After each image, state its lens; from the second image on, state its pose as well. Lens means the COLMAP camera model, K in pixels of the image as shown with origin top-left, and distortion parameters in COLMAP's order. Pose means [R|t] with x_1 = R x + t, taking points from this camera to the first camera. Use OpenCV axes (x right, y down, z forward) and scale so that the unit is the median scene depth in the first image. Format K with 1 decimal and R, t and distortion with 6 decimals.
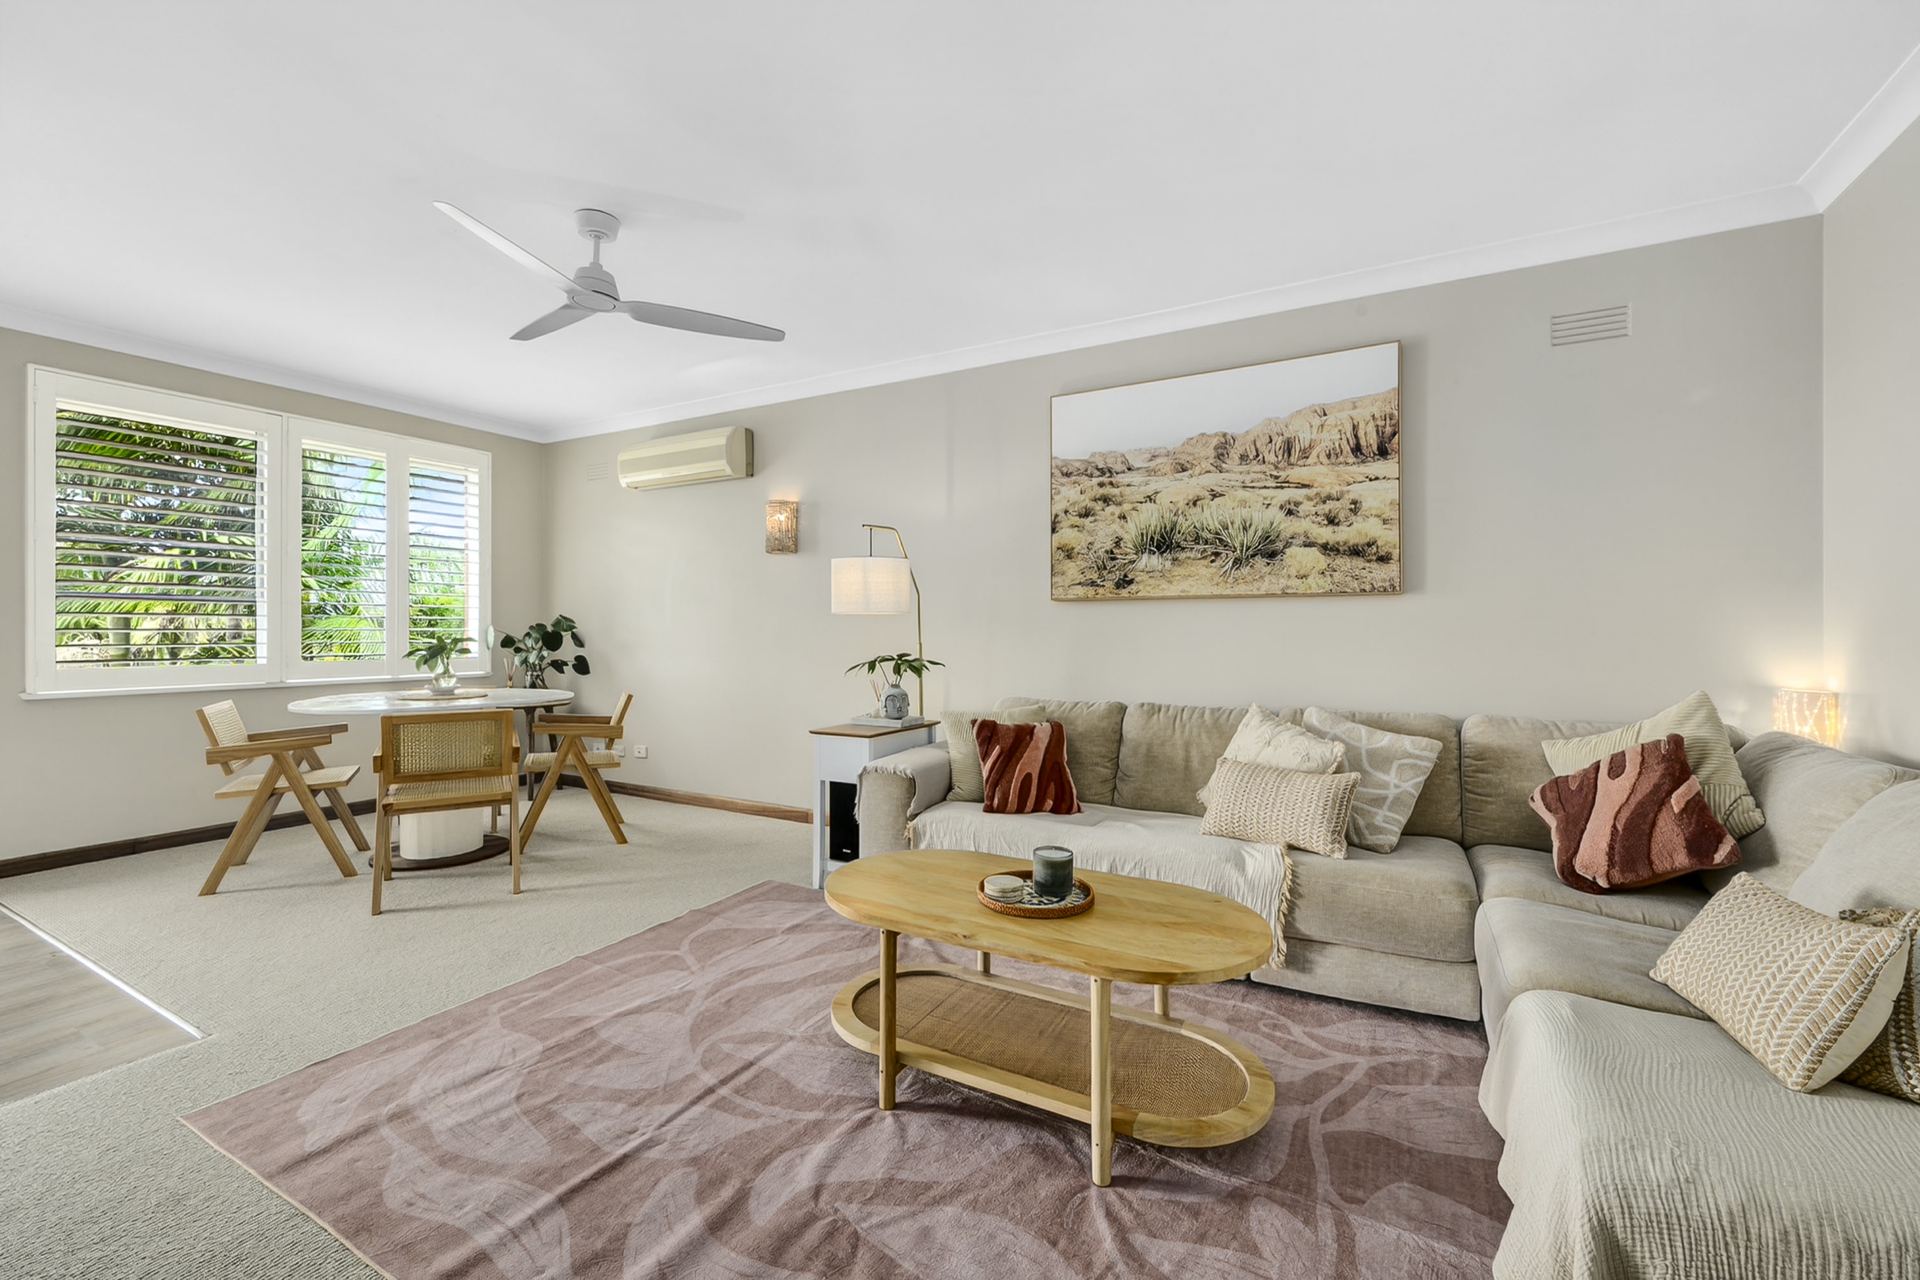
lens RADIAL K [[795.8, 0, 959.4], [0, 795.8, 632.0], [0, 0, 1]] dist [-0.002909, 0.001098]
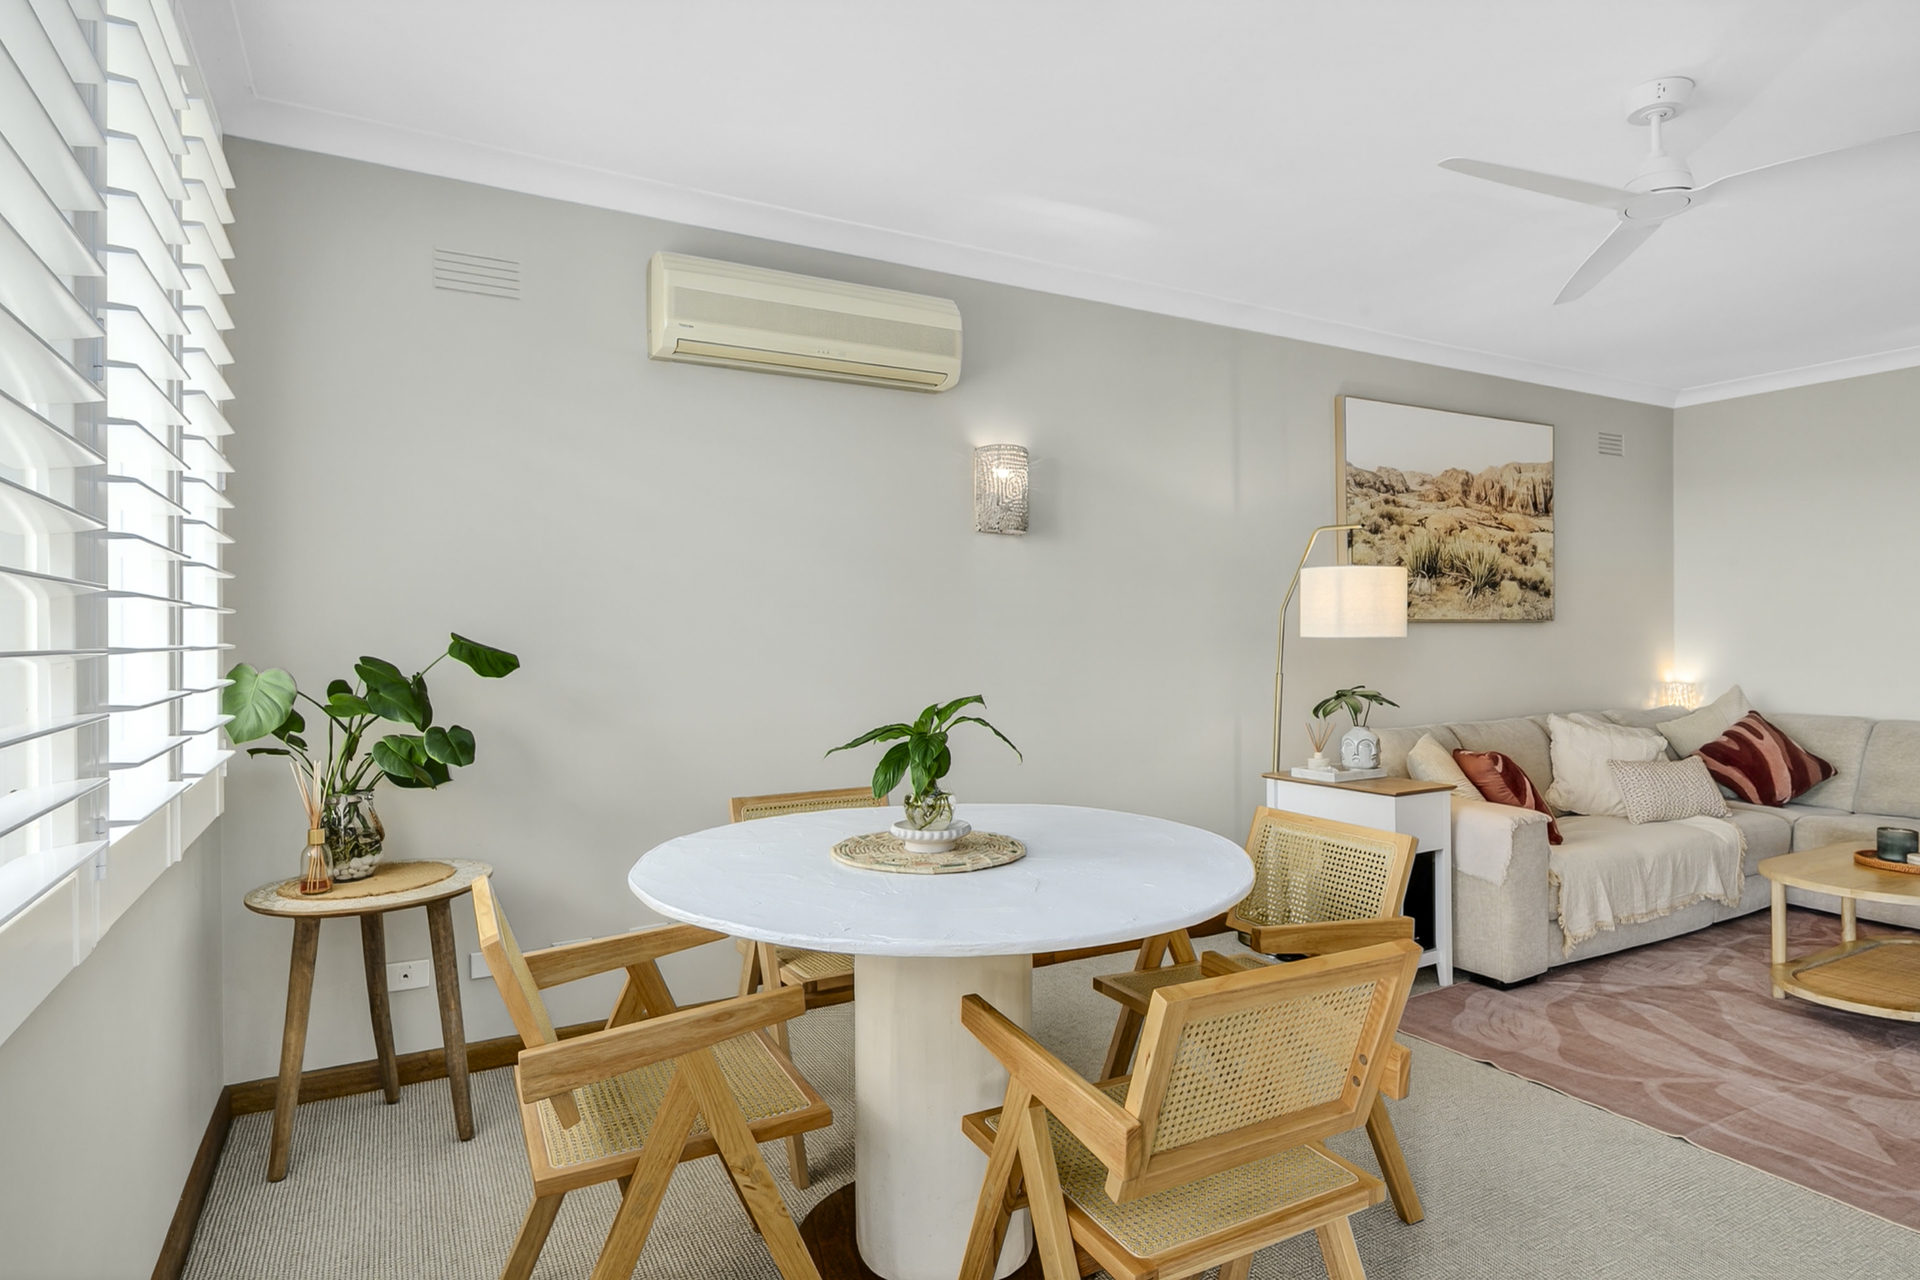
lens RADIAL K [[1061.4, 0, 949.5], [0, 1061.4, 642.0], [0, 0, 1]] dist [-0.003131, -0.000029]
pose [[0.519860, -0.014061, 0.854136, -1.323030], [0.003746, 0.999892, 0.014180, -0.039811], [-0.854243, -0.004172, 0.519856, 0.870321]]
